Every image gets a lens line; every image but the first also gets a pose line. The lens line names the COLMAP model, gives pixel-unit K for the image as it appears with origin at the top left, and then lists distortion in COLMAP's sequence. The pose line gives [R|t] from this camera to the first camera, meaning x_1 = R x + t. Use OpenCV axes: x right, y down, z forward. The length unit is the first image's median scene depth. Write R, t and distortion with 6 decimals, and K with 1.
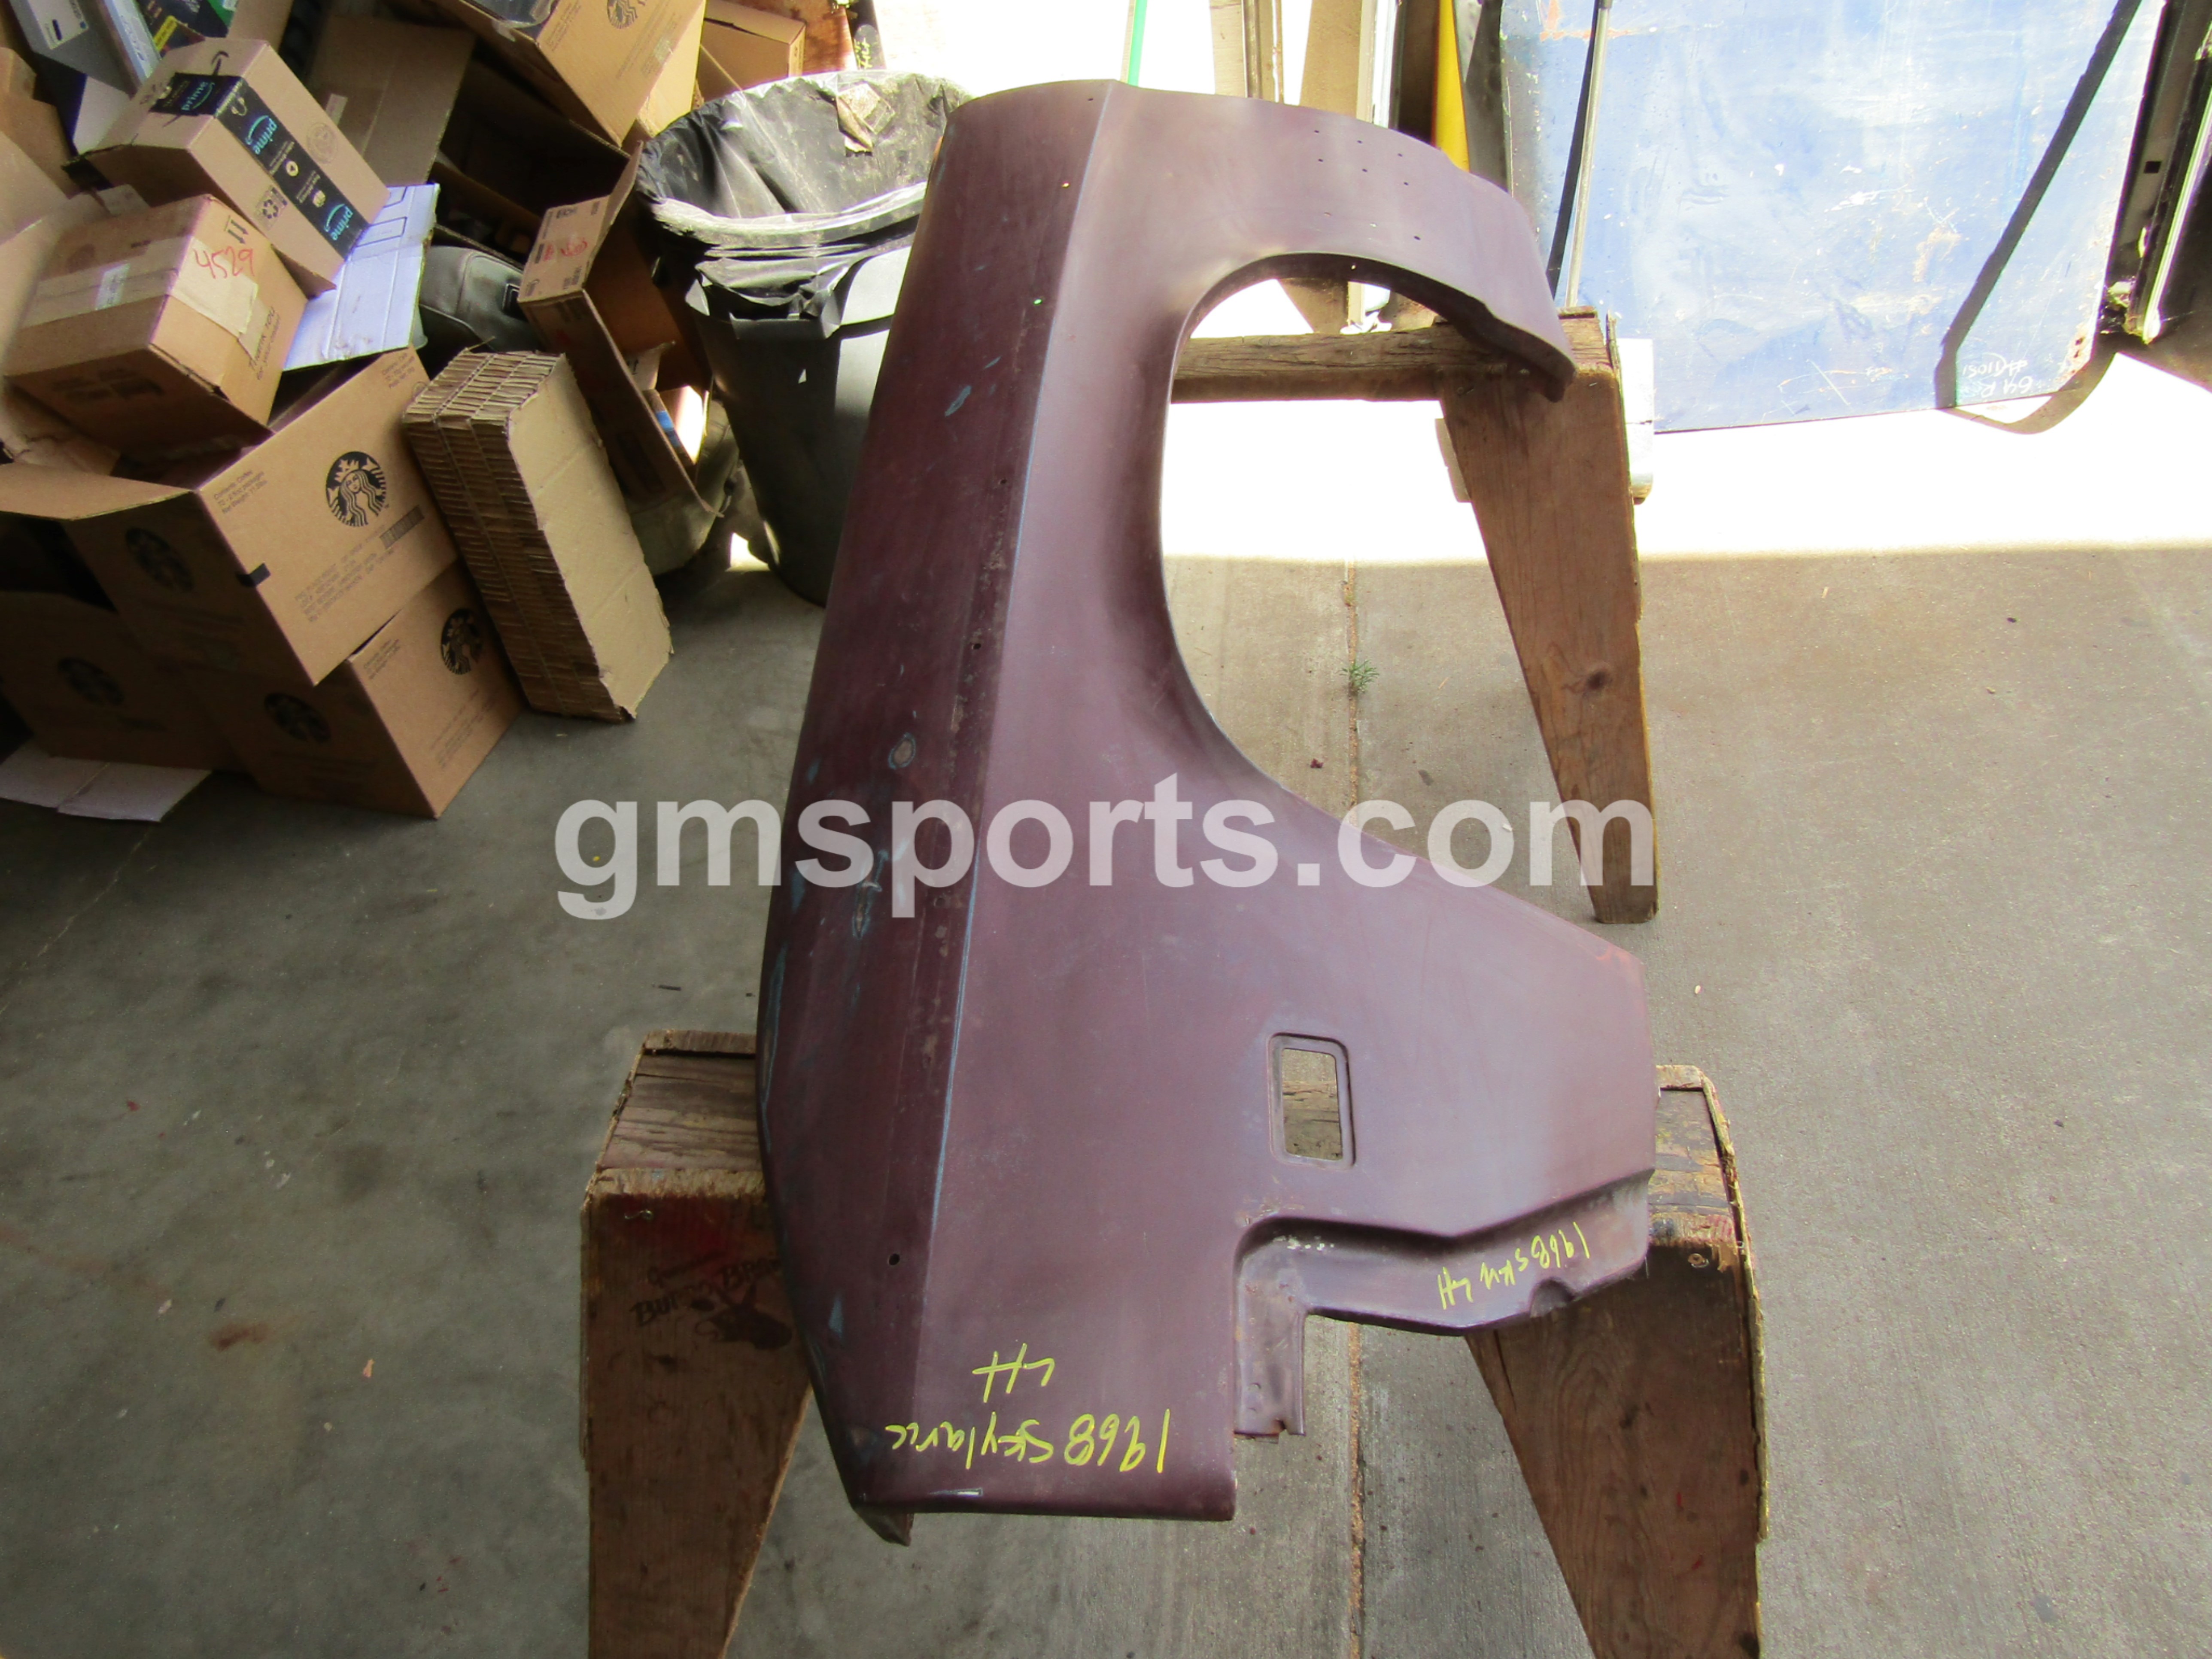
lens RADIAL K [[1584.5, 0, 1123.1], [0, 1584.5, 841.4], [0, 0, 1]] dist [-0.003511, 0.000841]
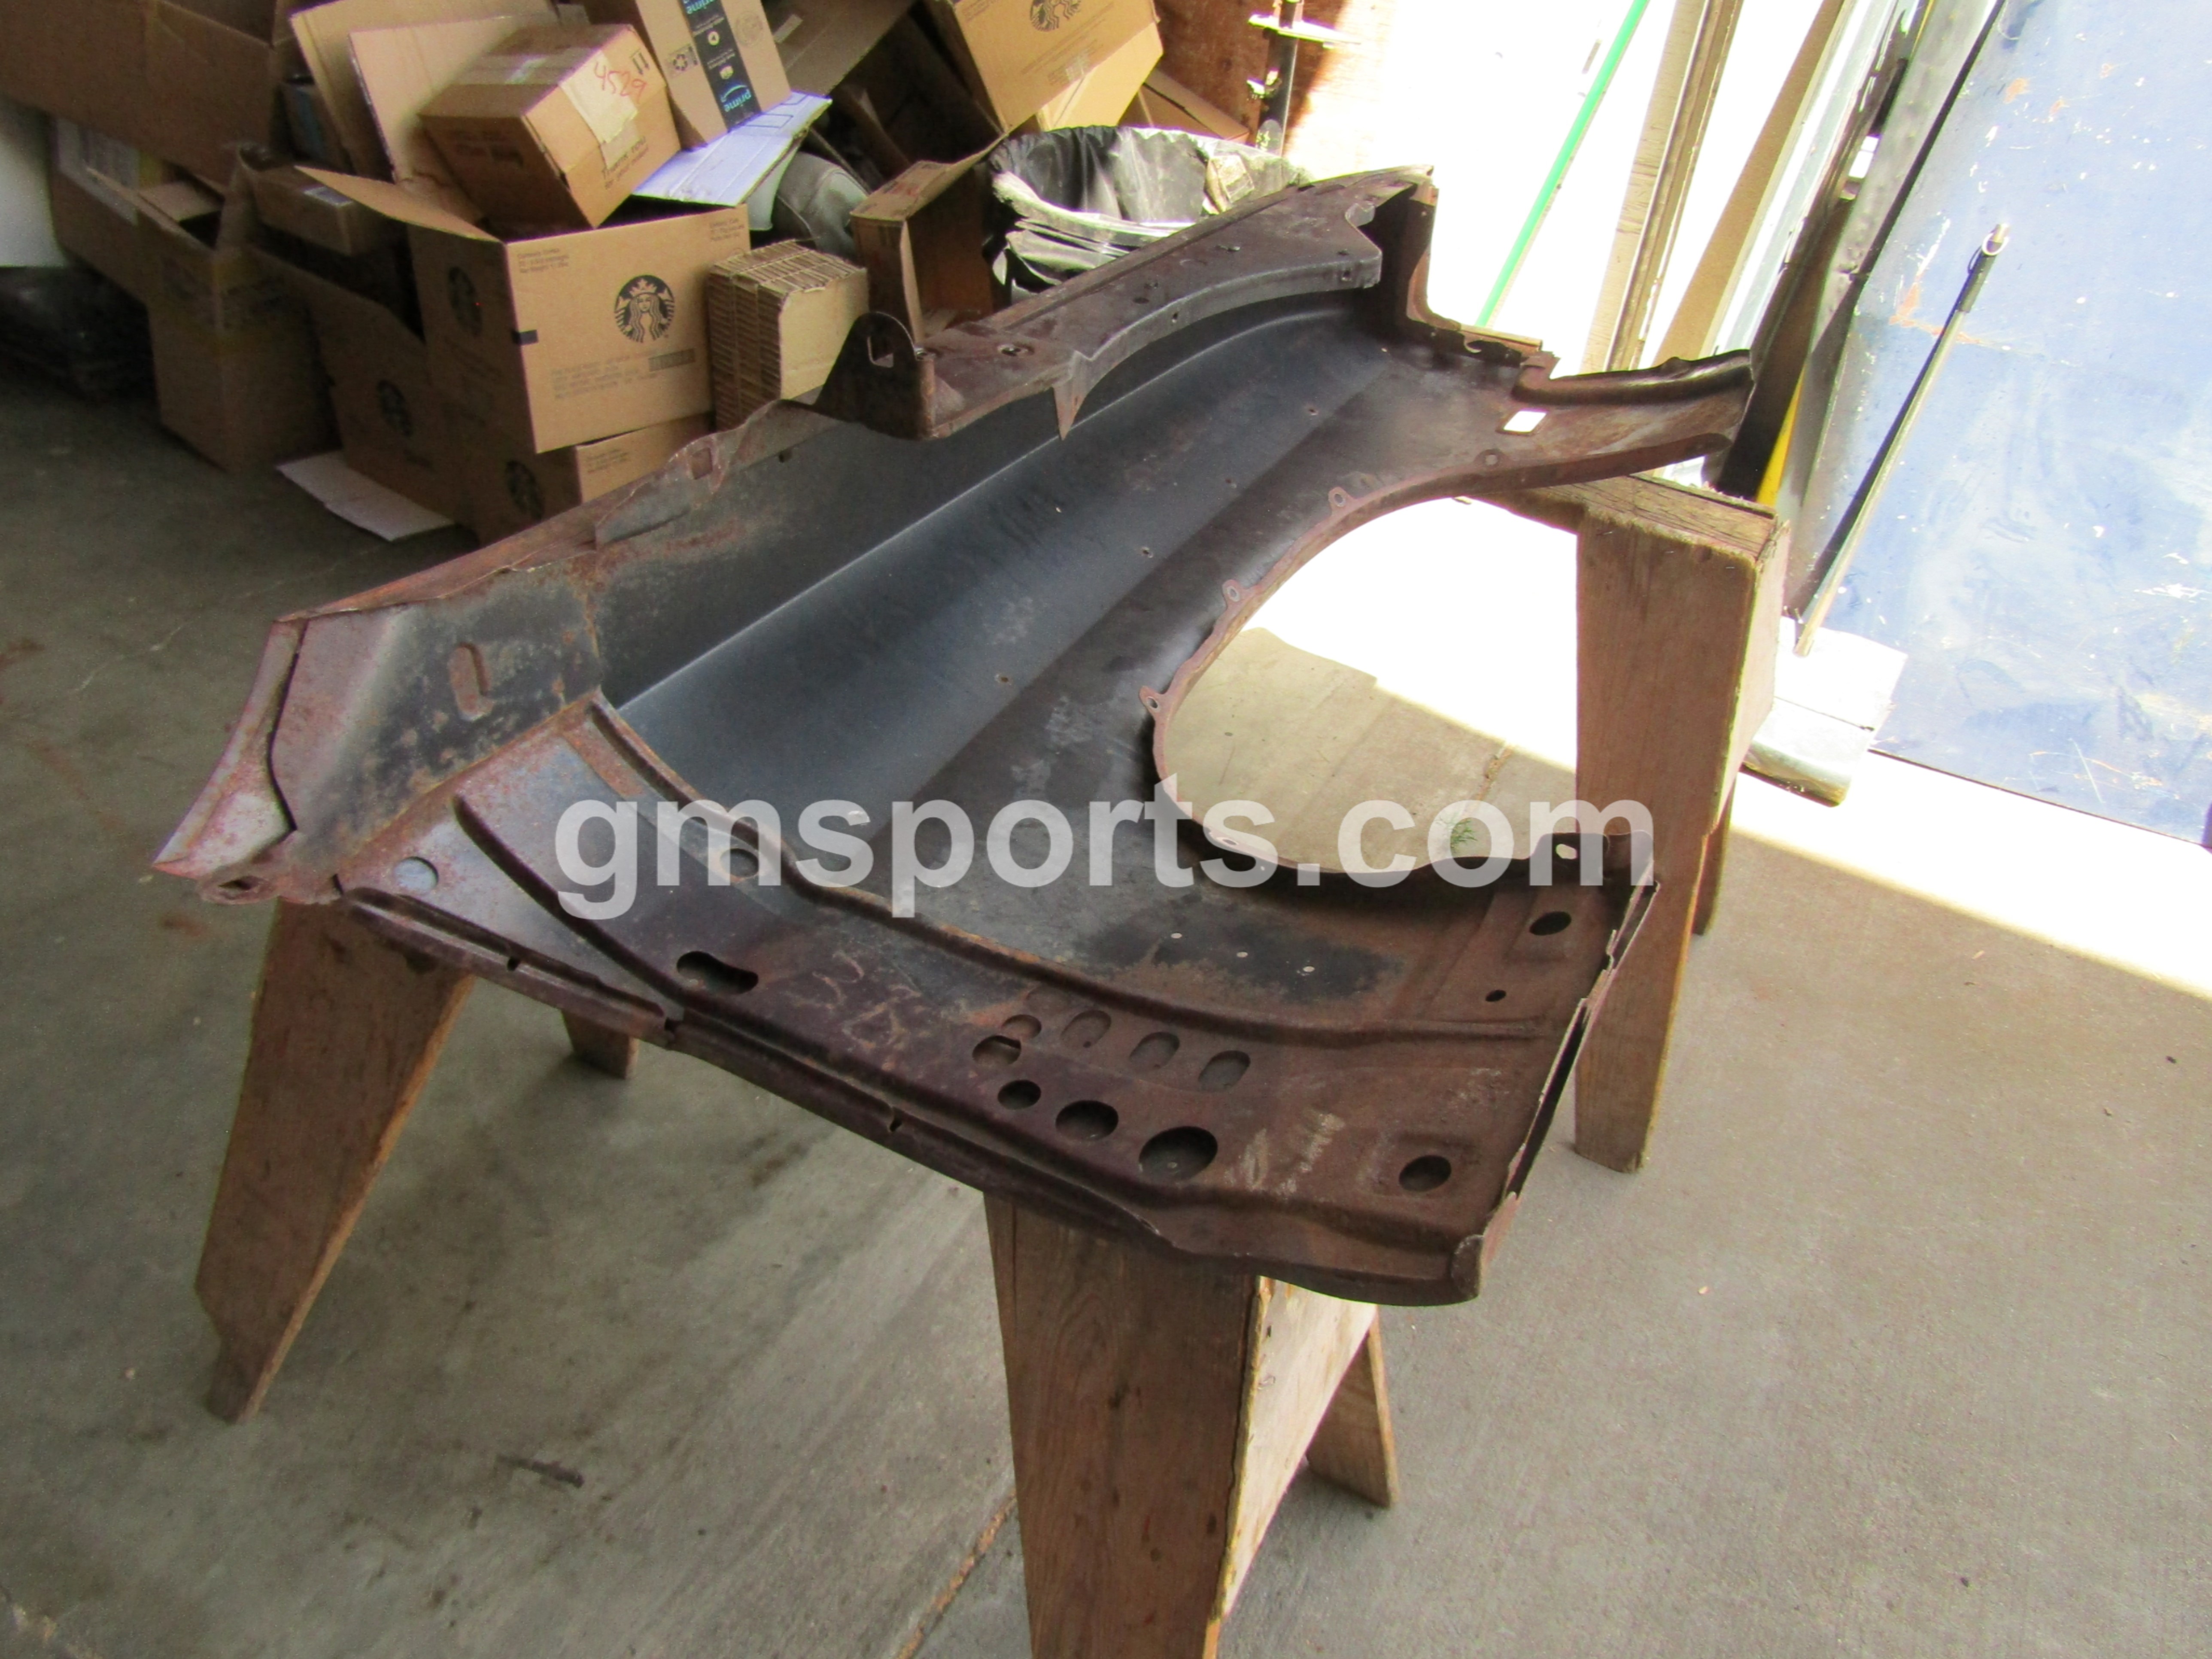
lens RADIAL K [[1595.9, 0, 1113.4], [0, 1595.9, 858.2], [0, 0, 1]] dist [-0.011632, 0.005485]
pose [[0.898582, 0.386909, -0.207009, 0.186082], [-0.410463, 0.907927, -0.084779, 0.084706], [0.155147, 0.161150, 0.974659, 0.022392]]
